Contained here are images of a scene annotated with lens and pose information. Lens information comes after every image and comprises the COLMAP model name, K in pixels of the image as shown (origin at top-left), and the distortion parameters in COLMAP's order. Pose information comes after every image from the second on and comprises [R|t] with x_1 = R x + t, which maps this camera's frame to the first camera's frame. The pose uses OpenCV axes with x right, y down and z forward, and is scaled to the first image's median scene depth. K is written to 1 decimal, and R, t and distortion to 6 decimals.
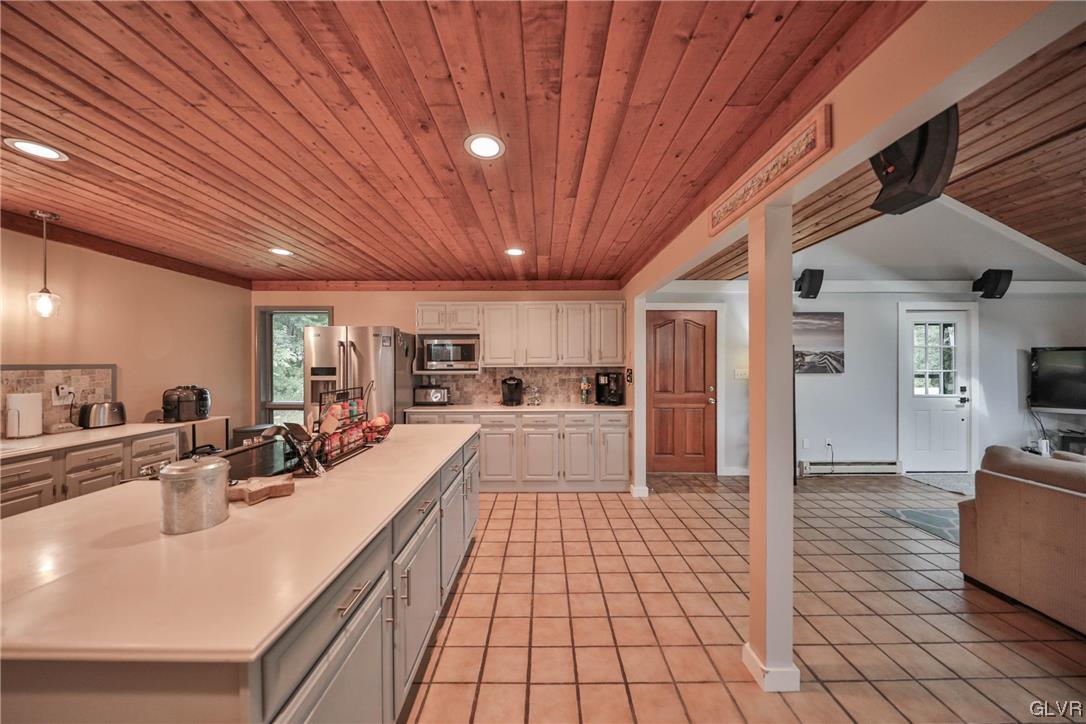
lens RADIAL K [[374.4, 0, 544.5], [0, 374.4, 361.5], [0, 0, 1]] dist [-0.006870, -0.000301]
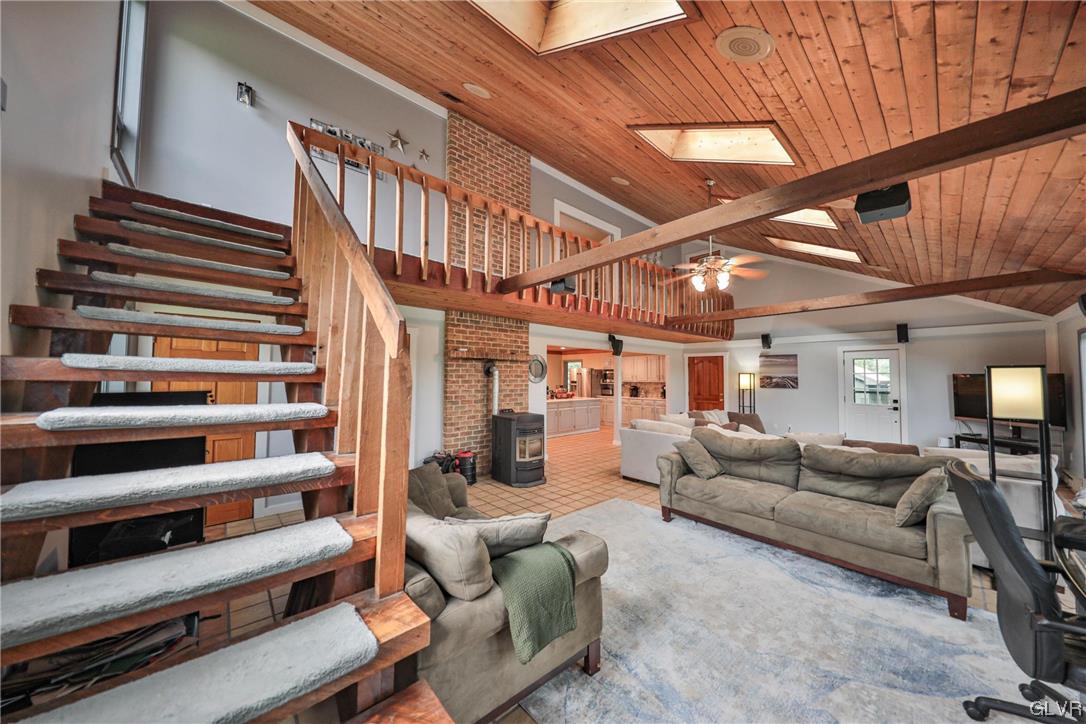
lens RADIAL K [[374.4, 0, 544.6], [0, 374.4, 361.0], [0, 0, 1]] dist [-0.006870, -0.000301]
pose [[0.669974, -0.025544, -0.741945, 1.321741], [-0.007065, 0.999143, -0.040778, -0.018487], [0.742351, 0.032562, 0.669219, -1.096025]]
